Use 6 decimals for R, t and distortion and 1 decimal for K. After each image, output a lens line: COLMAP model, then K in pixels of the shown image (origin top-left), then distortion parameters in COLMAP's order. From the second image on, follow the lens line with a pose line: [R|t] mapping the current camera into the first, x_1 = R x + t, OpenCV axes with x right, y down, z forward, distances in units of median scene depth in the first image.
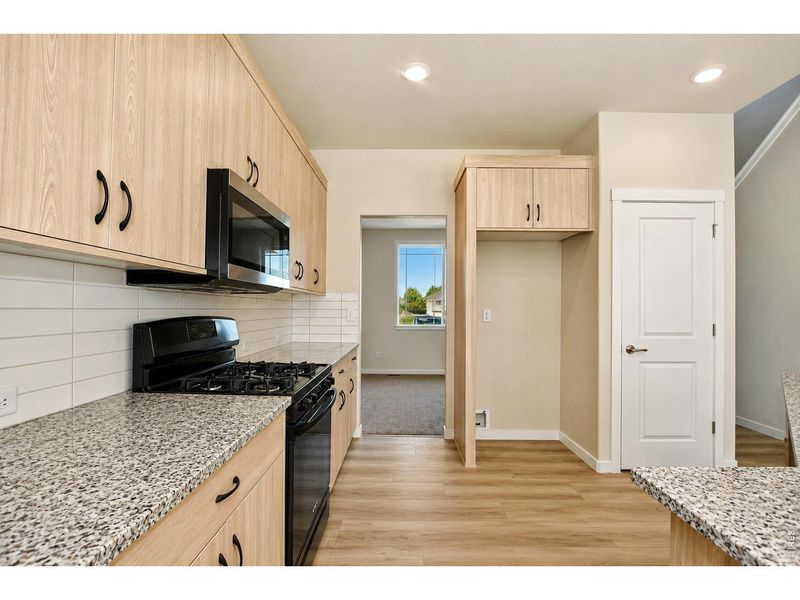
lens RADIAL K [[383.2, 0, 409.2], [0, 383.2, 309.3], [0, 0, 1]] dist [0.002380, -0.004424]
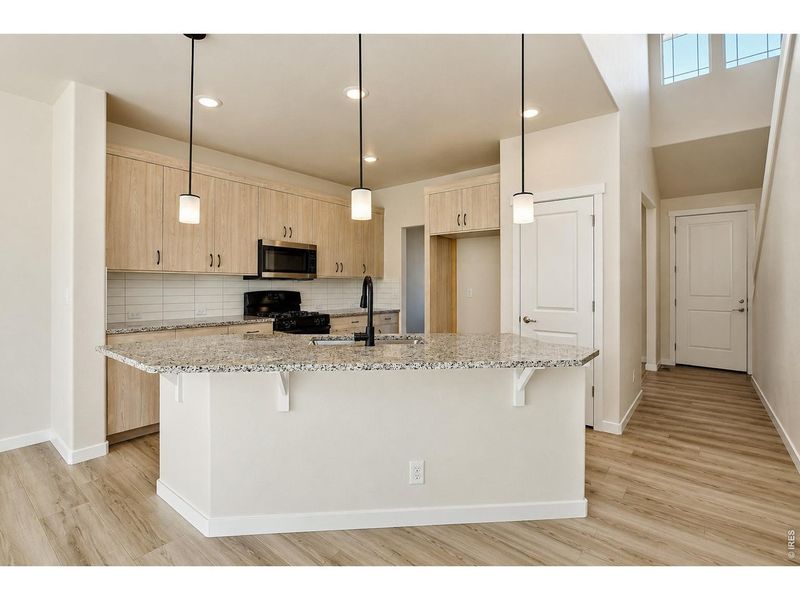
lens RADIAL K [[383.2, 0, 396.4], [0, 383.2, 293.8], [0, 0, 1]] dist [0.002380, -0.004424]
pose [[0.730185, 0.006274, -0.683221, 1.369051], [-0.000562, 0.999963, 0.008582, 0.012131], [0.683250, -0.005883, 0.730161, -0.256222]]
